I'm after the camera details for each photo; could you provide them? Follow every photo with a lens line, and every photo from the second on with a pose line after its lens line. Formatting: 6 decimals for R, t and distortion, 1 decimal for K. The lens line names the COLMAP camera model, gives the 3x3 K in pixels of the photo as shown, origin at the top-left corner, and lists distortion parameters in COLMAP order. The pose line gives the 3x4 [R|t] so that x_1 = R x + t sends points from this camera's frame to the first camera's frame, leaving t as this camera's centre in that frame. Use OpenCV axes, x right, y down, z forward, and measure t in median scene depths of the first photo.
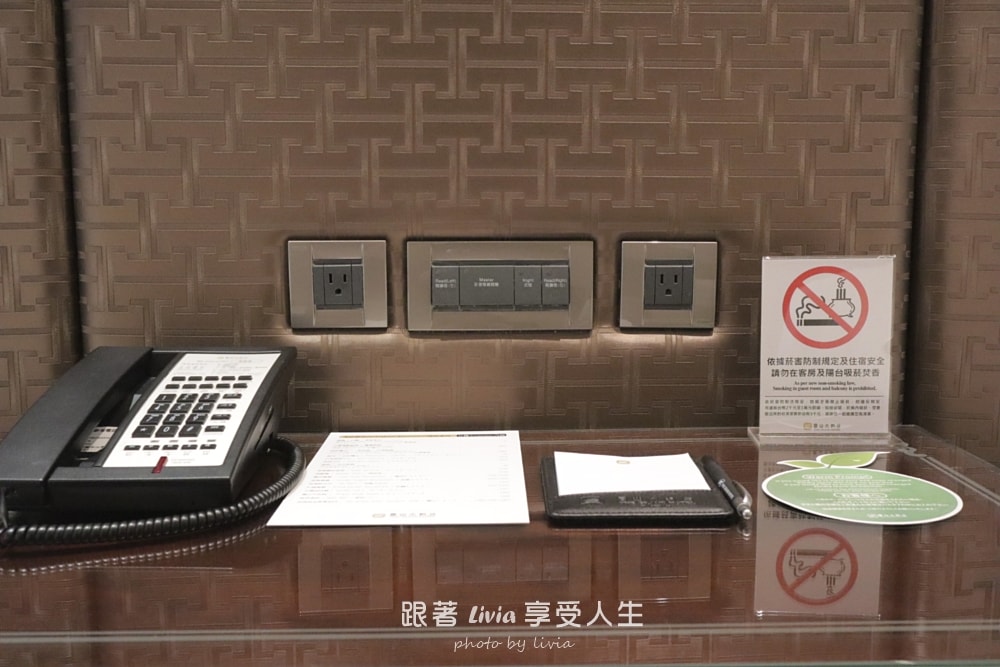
lens RADIAL K [[951.8, 0, 500.0], [0, 951.8, 333.5], [0, 0, 1]] dist [0.011980, -0.007637]
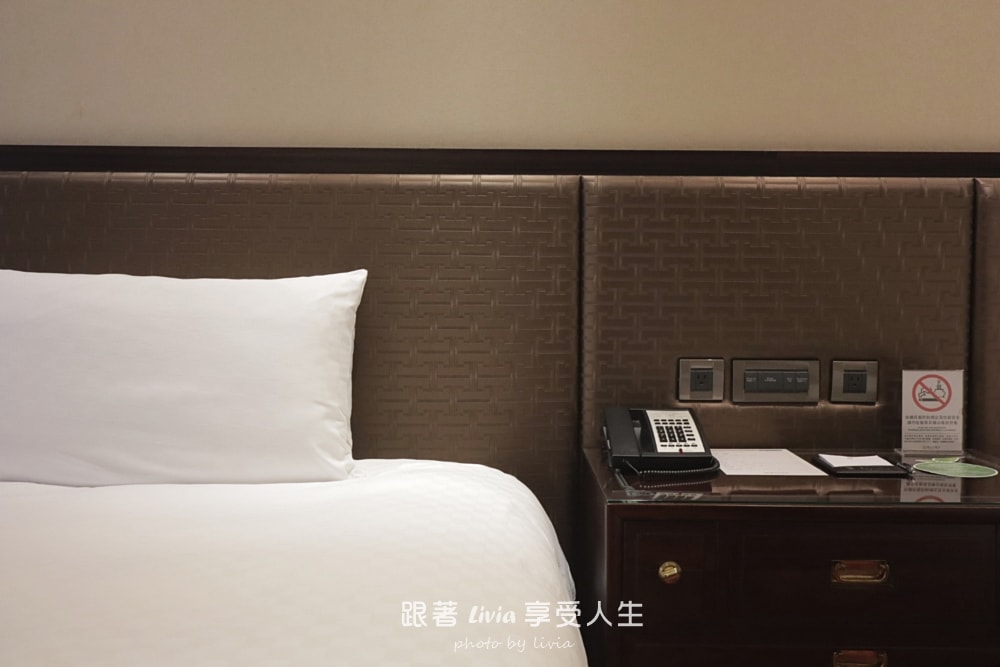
lens RADIAL K [[951.8, 0, 500.0], [0, 951.8, 333.5], [0, 0, 1]] dist [0.011980, -0.007637]
pose [[0.999684, 0.009733, -0.023168, -0.606423], [-0.011616, 0.996517, -0.082581, 0.029293], [0.022284, 0.082824, 0.996315, -1.232088]]
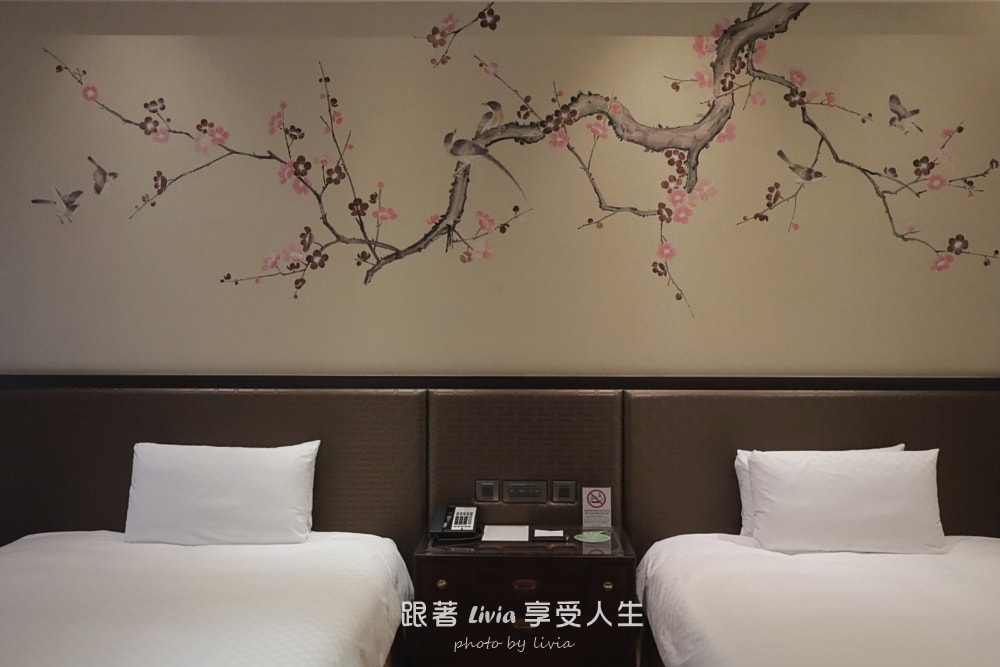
lens RADIAL K [[951.8, 0, 500.0], [0, 951.8, 333.5], [0, 0, 1]] dist [0.011980, -0.007637]
pose [[0.998801, 0.005548, -0.048637, 0.098777], [-0.011483, 0.992388, -0.122613, -0.243111], [0.047587, 0.123025, 0.991262, -3.556638]]
